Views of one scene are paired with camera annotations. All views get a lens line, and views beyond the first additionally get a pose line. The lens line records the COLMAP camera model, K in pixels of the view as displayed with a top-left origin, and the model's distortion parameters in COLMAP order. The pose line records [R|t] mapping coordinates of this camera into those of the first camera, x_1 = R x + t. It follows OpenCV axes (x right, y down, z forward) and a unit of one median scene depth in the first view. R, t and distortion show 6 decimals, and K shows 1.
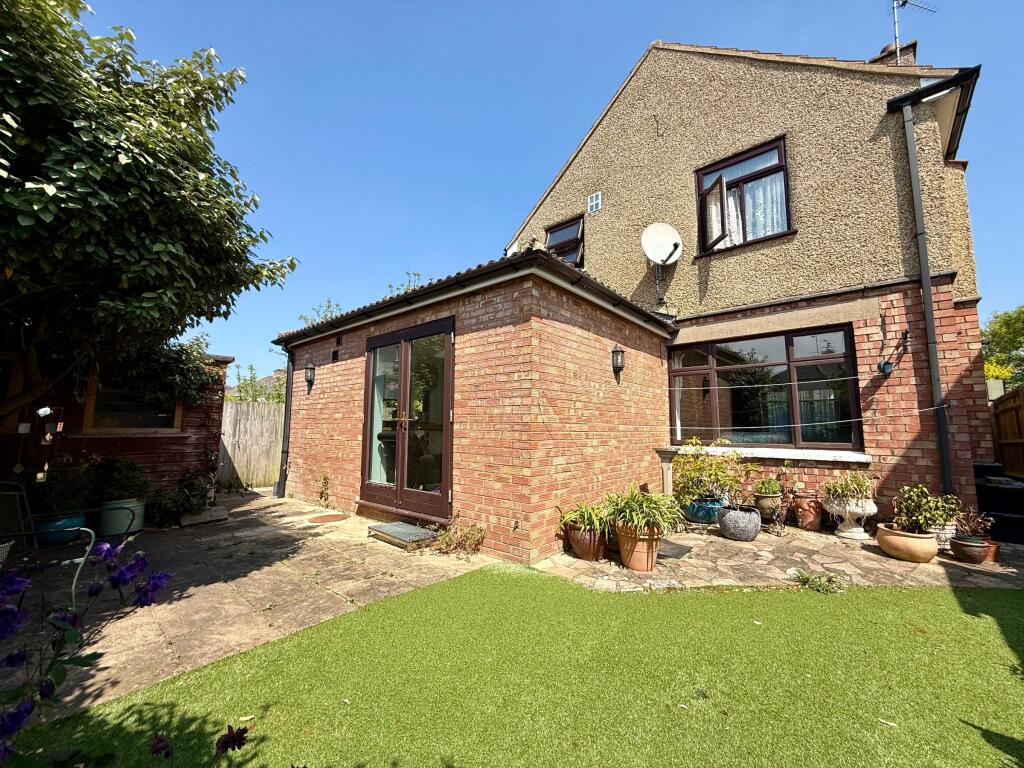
lens RADIAL K [[416.1, 0, 512.2], [0, 416.1, 383.7], [0, 0, 1]] dist [0.000436, 0.000070]
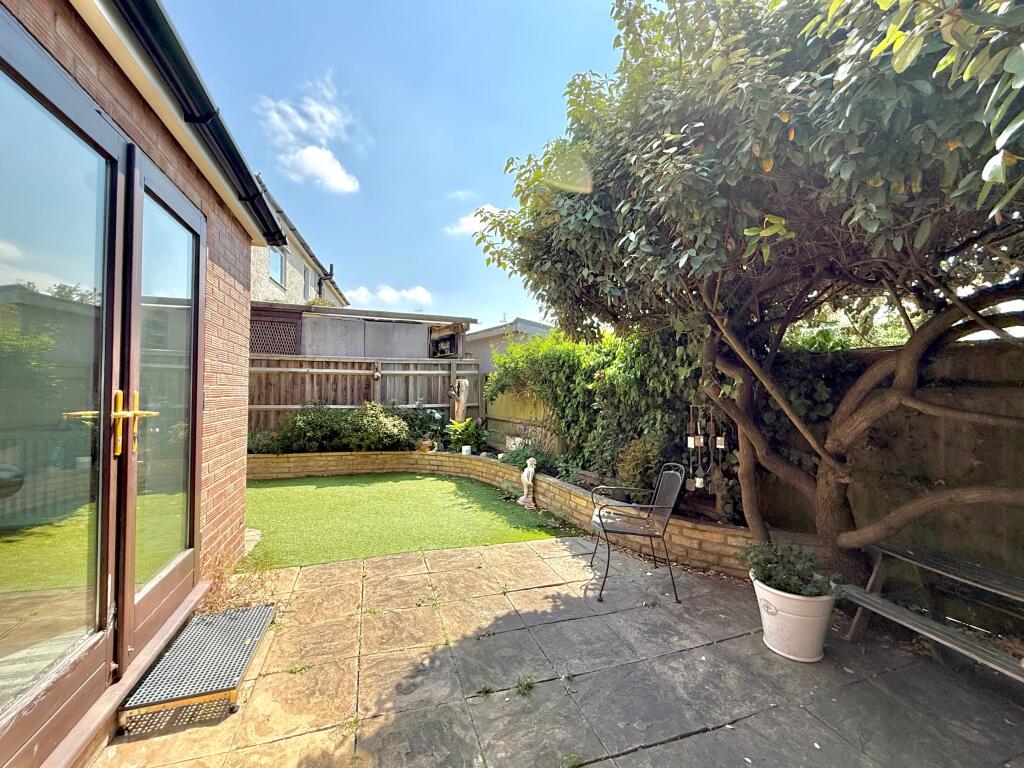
lens RADIAL K [[416.1, 0, 511.2], [0, 416.1, 383.4], [0, 0, 1]] dist [0.000436, 0.000070]
pose [[-0.858978, -0.004082, 0.511996, -1.179399], [-0.068514, 0.991891, -0.107038, 0.126595], [-0.507407, -0.127022, -0.852293, 1.894750]]
